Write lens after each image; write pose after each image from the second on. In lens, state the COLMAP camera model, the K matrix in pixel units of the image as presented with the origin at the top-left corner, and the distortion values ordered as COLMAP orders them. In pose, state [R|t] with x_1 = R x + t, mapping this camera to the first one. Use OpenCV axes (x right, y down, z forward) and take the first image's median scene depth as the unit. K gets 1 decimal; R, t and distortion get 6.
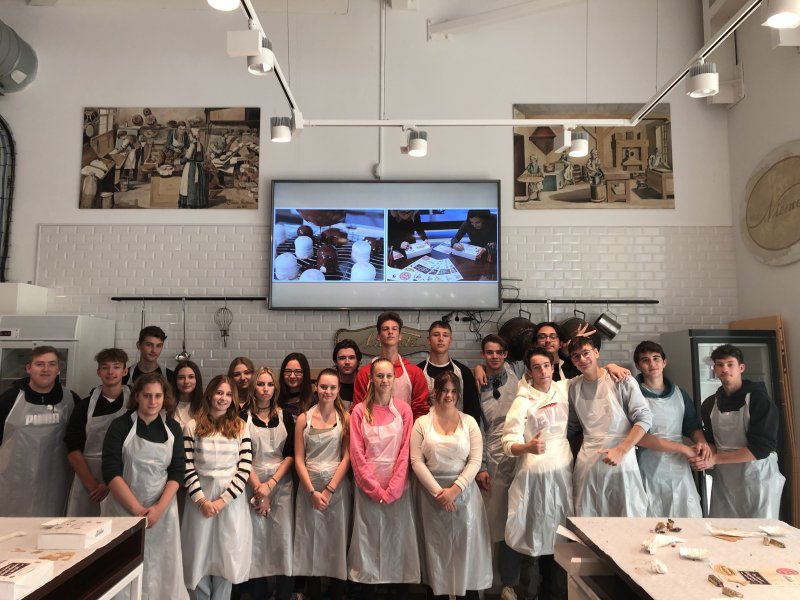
lens RADIAL K [[640.9, 0, 413.0], [0, 640.9, 298.6], [0, 0, 1]] dist [0.054772, -0.068042]
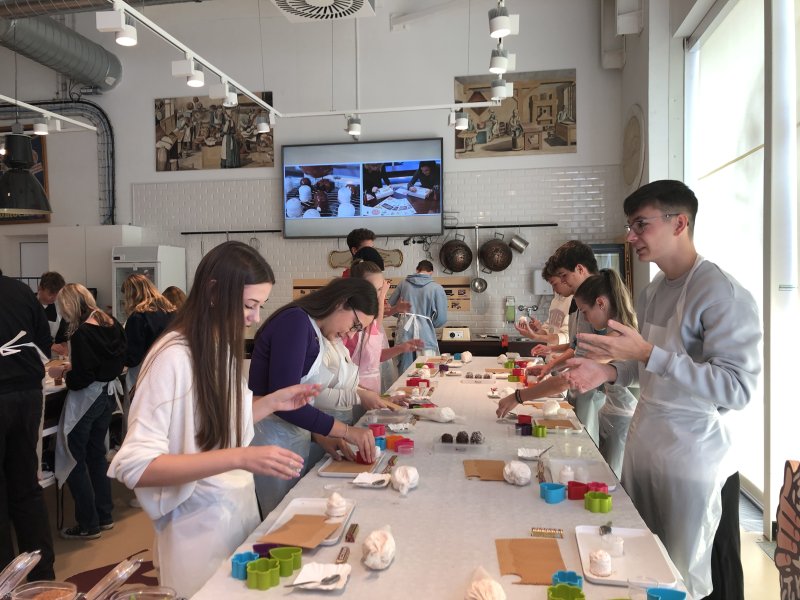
lens RADIAL K [[645.4, 0, 400.0], [0, 645.4, 300.0], [0, 0, 1]] dist [0.114432, -0.232083]
pose [[0.987008, -0.011453, -0.160264, 0.257876], [0.030615, 0.992587, 0.117613, -0.008705], [0.157729, -0.120991, 0.980042, -0.390556]]
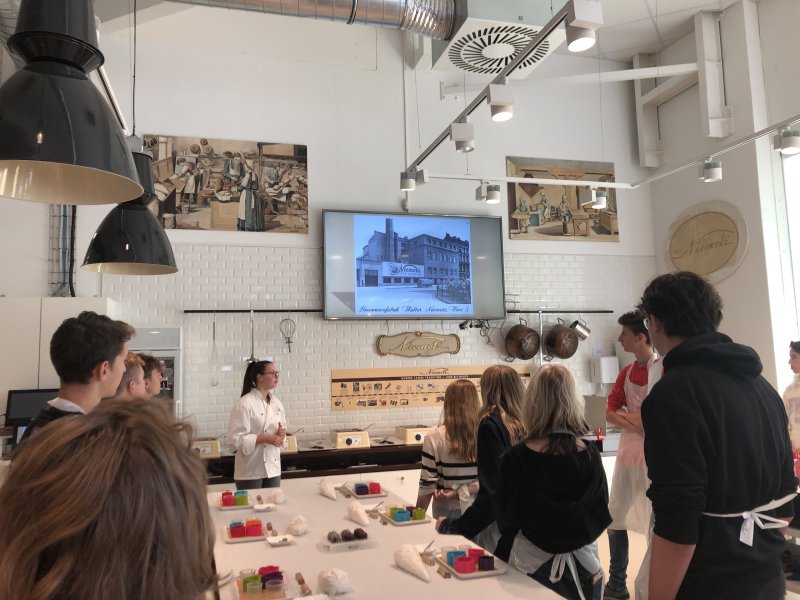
lens RADIAL K [[645.4, 0, 400.0], [0, 645.4, 300.0], [0, 0, 1]] dist [0.114432, -0.232083]
pose [[0.957045, -0.000593, 0.289940, -0.423632], [0.002121, 0.999985, -0.004955, -0.012720], [-0.289932, 0.005358, 0.957032, -0.168142]]
